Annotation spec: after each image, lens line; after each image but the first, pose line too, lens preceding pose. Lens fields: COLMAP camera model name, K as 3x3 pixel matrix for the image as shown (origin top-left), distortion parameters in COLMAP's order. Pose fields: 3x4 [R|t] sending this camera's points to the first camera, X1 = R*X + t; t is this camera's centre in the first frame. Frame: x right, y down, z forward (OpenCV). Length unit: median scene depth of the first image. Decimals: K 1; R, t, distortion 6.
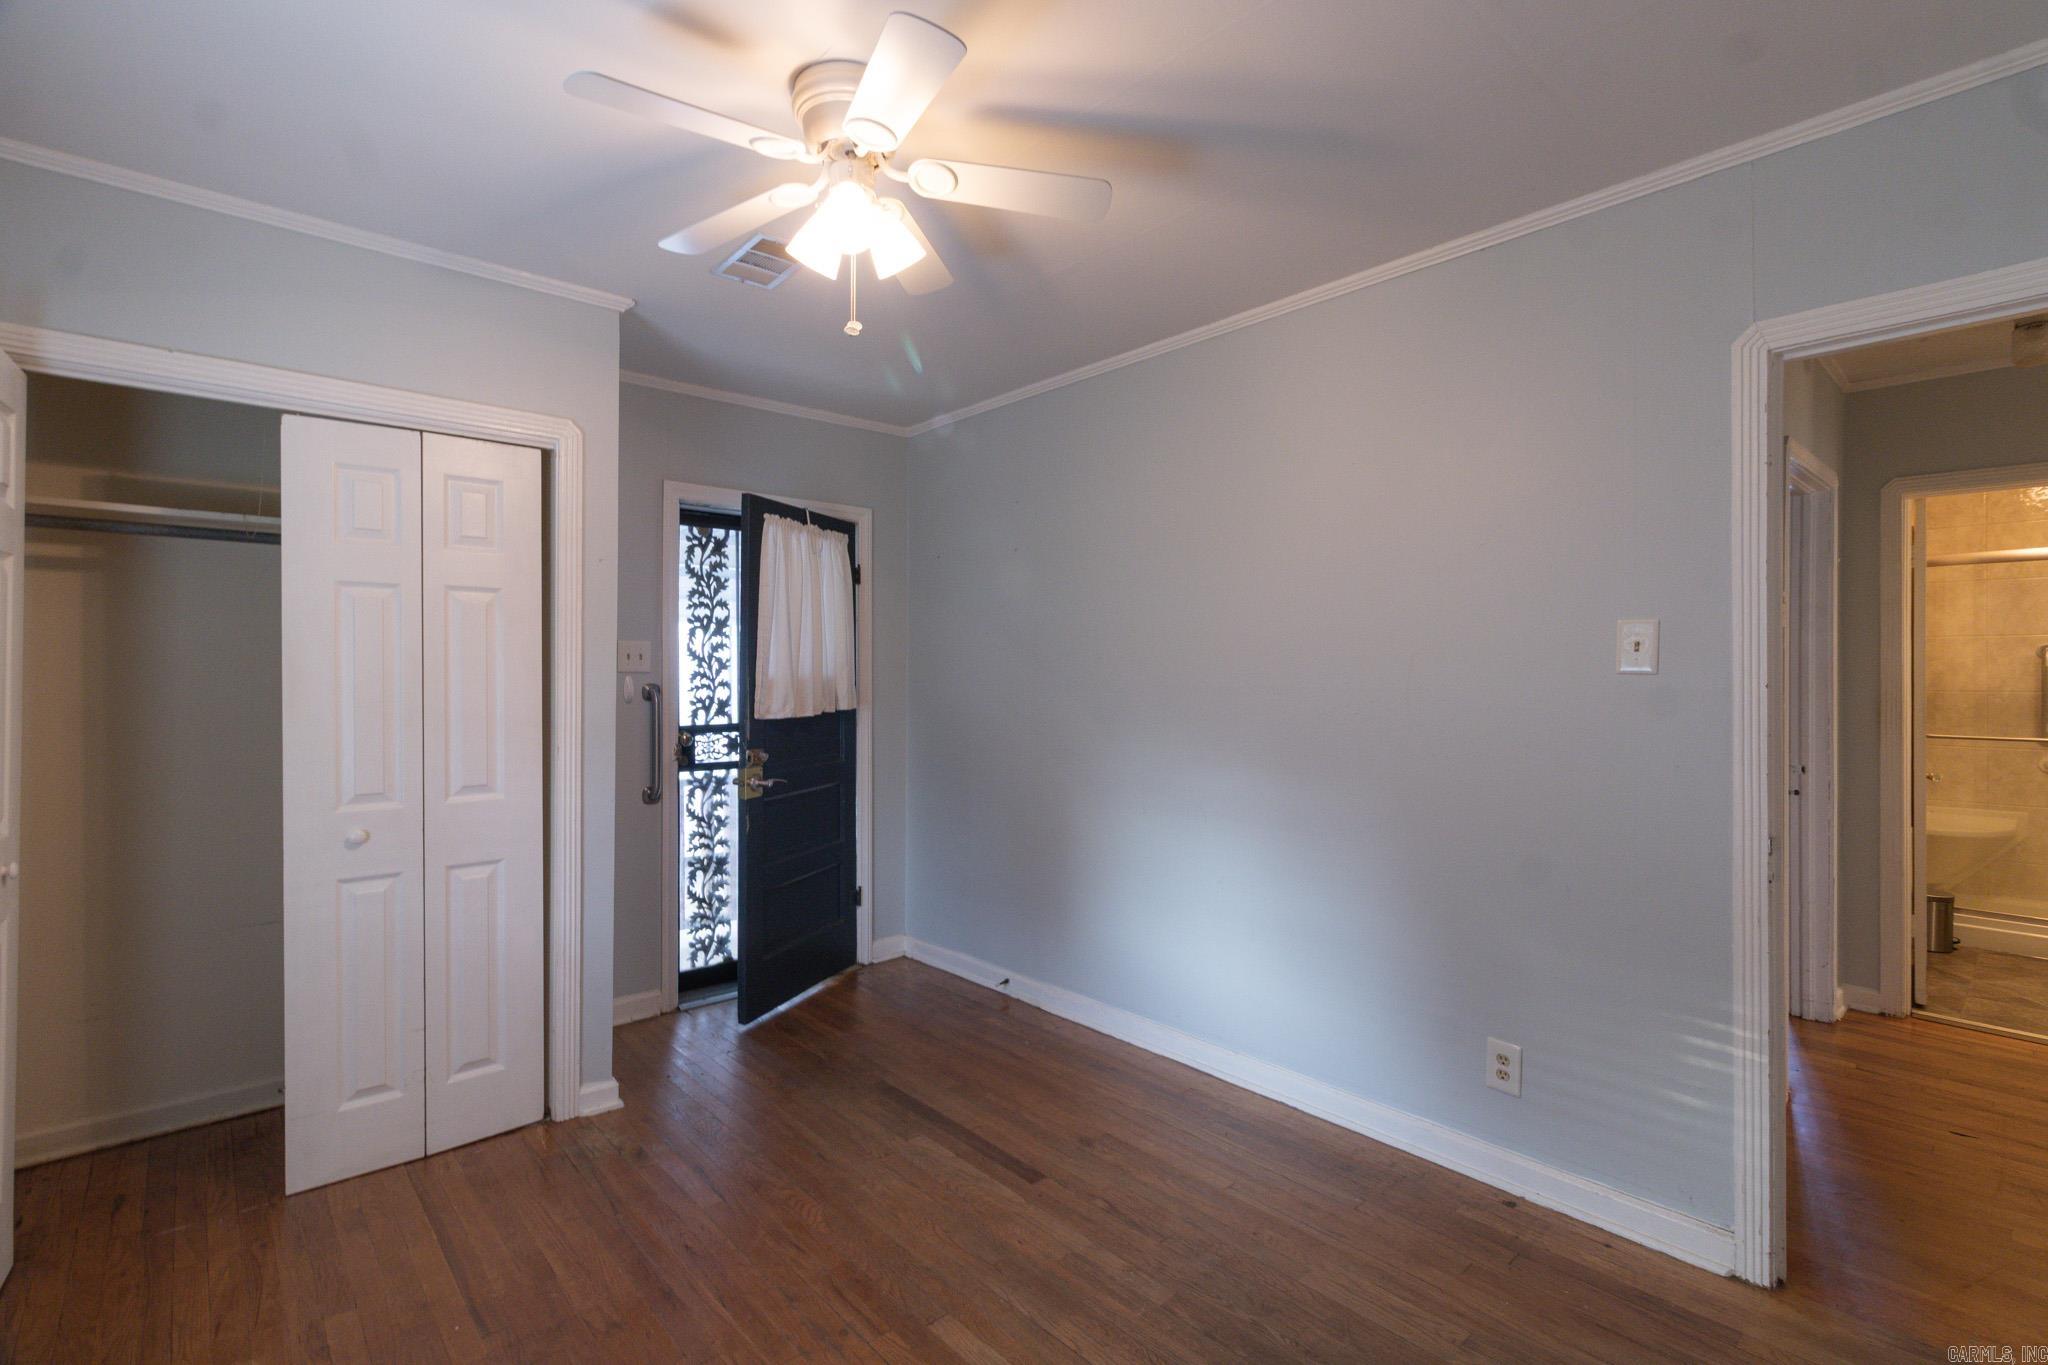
lens RADIAL K [[972.8, 0, 1090.2], [0, 972.8, 680.1], [0, 0, 1]] dist [0.002333, 0.000577]
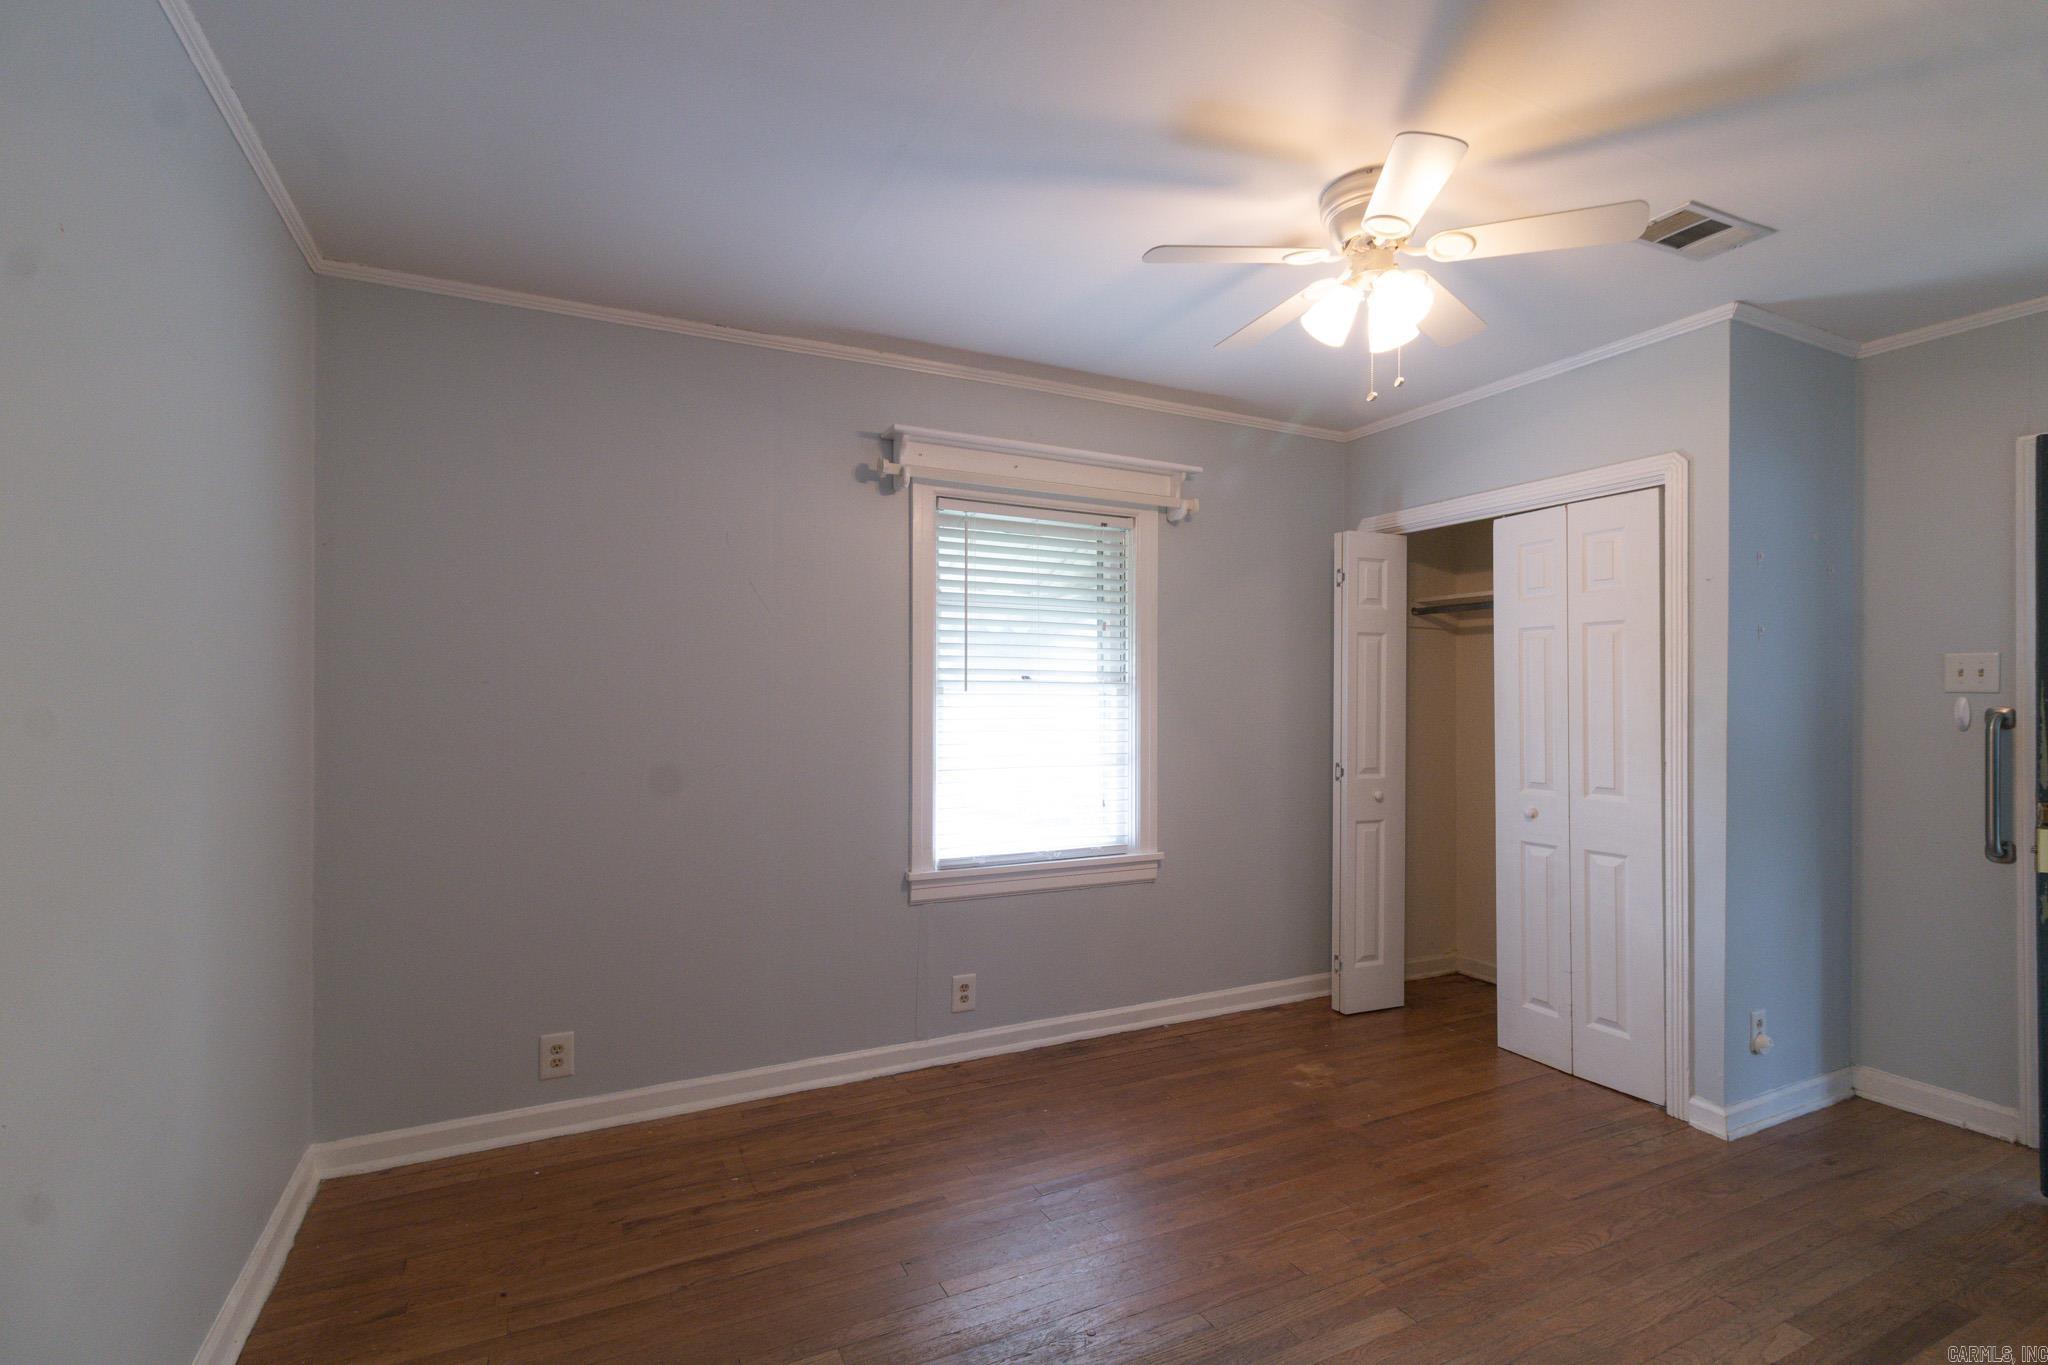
lens RADIAL K [[947.5, 0, 1024.0], [0, 947.5, 682.5], [0, 0, 1]] dist [-0.002402, -0.000398]
pose [[-0.310422, -0.016189, -0.950461, 0.729365], [-0.009218, 0.999859, -0.014019, 0.003176], [0.950554, 0.004409, -0.310527, 0.720502]]
